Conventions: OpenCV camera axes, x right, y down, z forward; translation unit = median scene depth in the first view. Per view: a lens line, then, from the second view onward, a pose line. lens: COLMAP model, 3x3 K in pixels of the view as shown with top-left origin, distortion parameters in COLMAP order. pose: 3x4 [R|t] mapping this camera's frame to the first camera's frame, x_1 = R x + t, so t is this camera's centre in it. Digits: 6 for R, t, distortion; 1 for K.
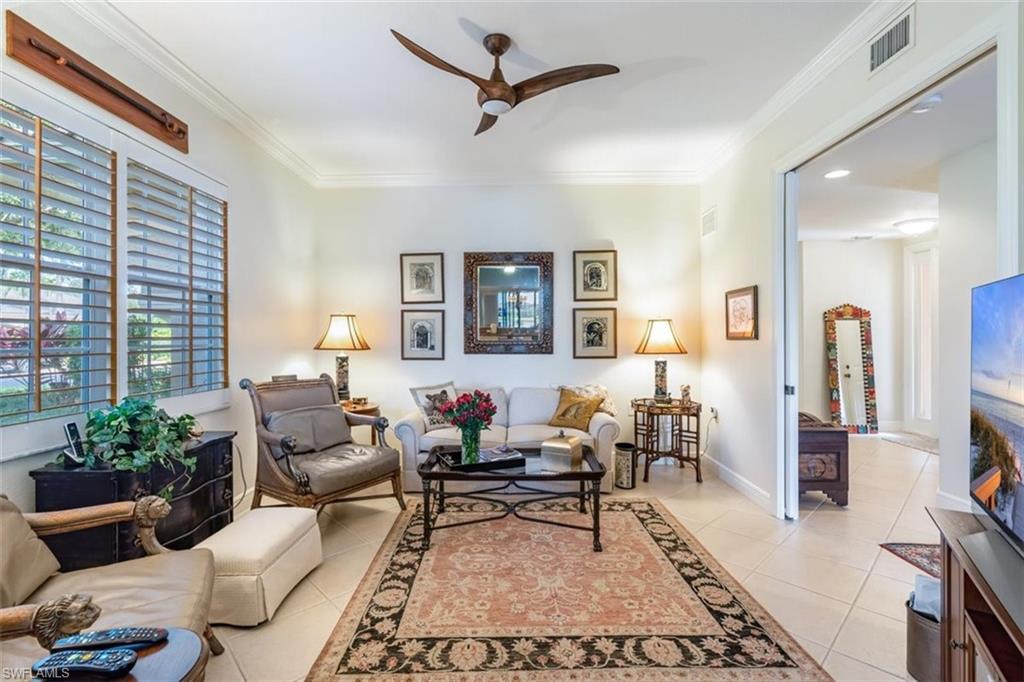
lens RADIAL K [[465.7, 0, 513.0], [0, 465.7, 341.8], [0, 0, 1]] dist [-0.012086, -0.000084]
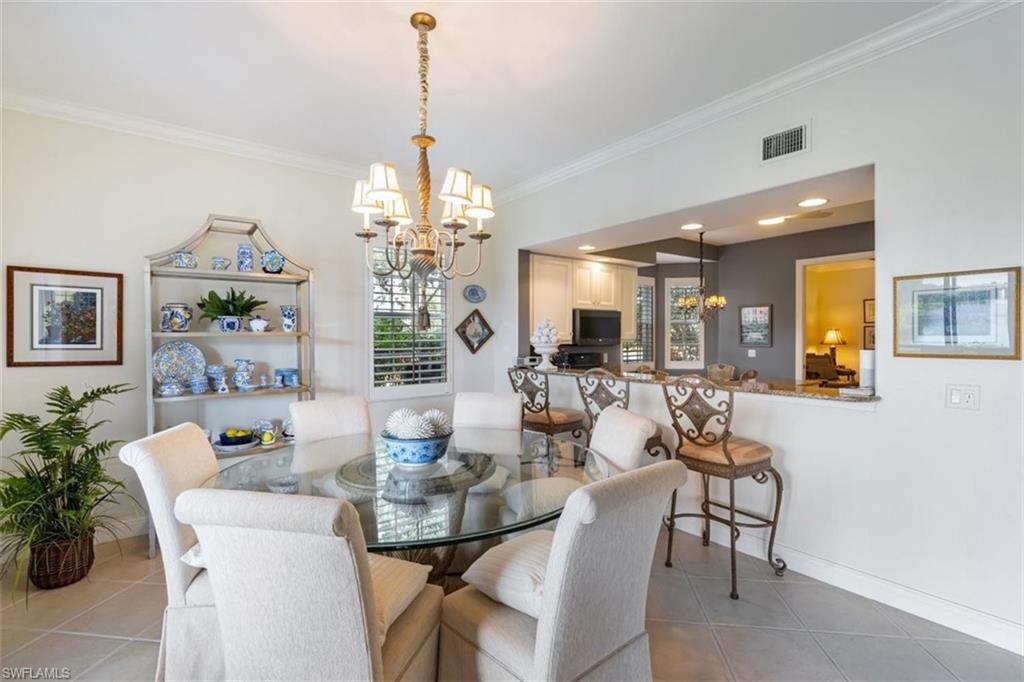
lens RADIAL K [[465.7, 0, 512.6], [0, 465.7, 339.1], [0, 0, 1]] dist [-0.012086, -0.000084]
pose [[0.616799, 0.006441, -0.787094, 1.032269], [-0.005739, 0.999977, 0.003686, -0.019071], [0.787099, 0.002244, 0.616822, -3.738475]]
